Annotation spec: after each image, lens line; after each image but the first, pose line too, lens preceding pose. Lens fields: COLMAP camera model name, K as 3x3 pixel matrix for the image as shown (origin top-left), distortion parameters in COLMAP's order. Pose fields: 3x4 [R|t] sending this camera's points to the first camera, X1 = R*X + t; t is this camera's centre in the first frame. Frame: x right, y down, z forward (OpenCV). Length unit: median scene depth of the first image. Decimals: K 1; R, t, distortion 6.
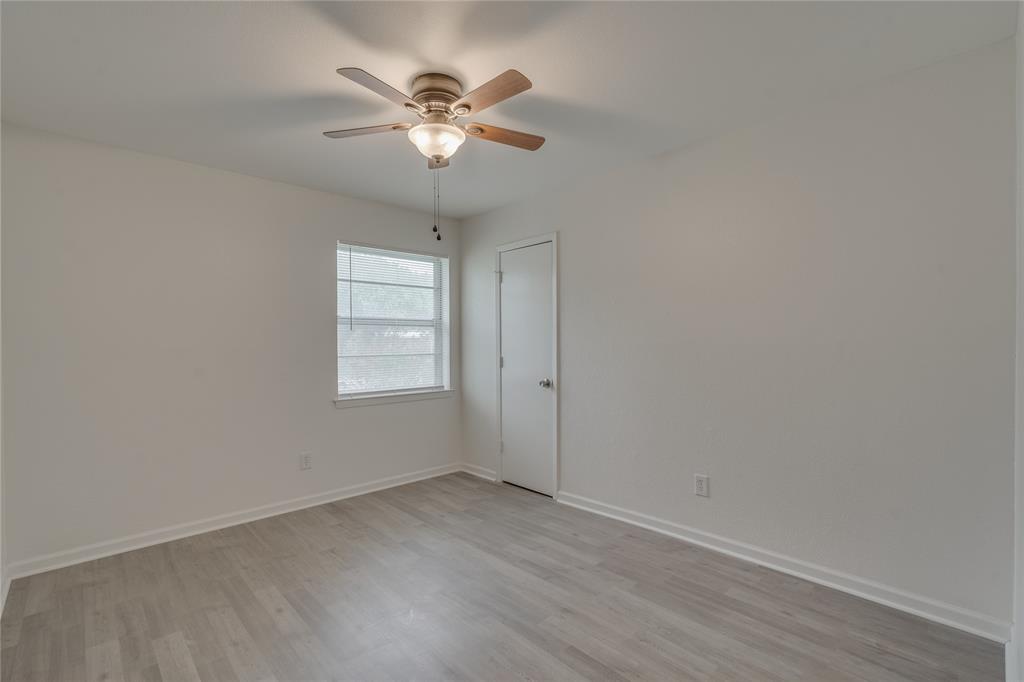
lens RADIAL K [[464.9, 0, 512.3], [0, 464.9, 345.0], [0, 0, 1]] dist [-0.007297, 0.004938]
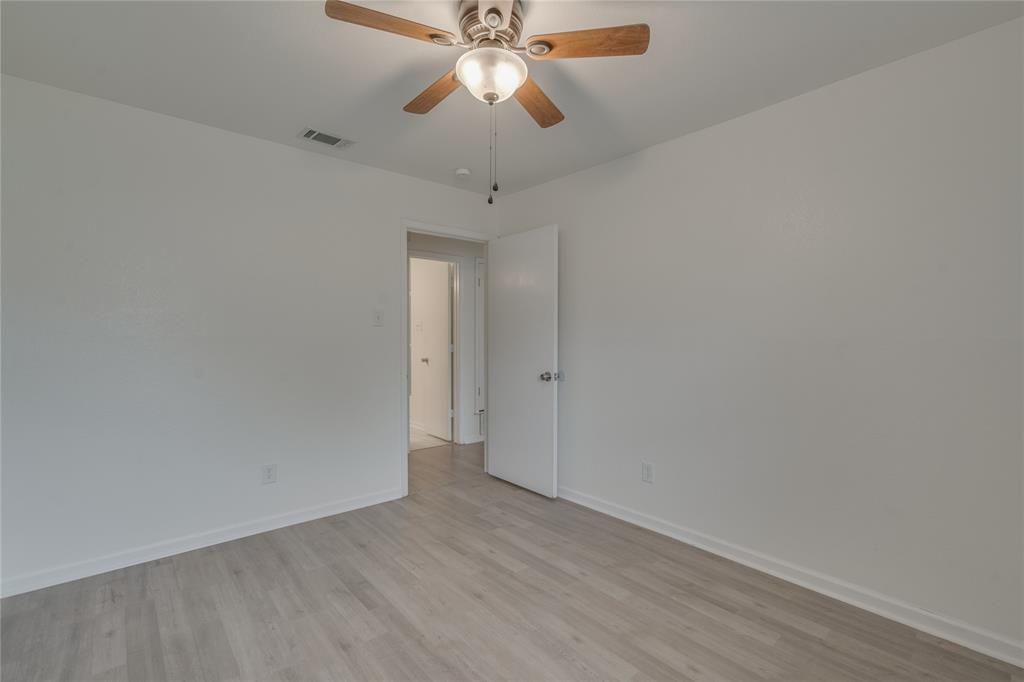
lens RADIAL K [[464.9, 0, 512.3], [0, 464.9, 345.0], [0, 0, 1]] dist [-0.007297, 0.004938]
pose [[-0.998870, 0.005587, 0.047186, -0.248474], [0.006729, 0.999688, 0.024072, -0.004667], [-0.047037, 0.024363, -0.998596, 1.918836]]
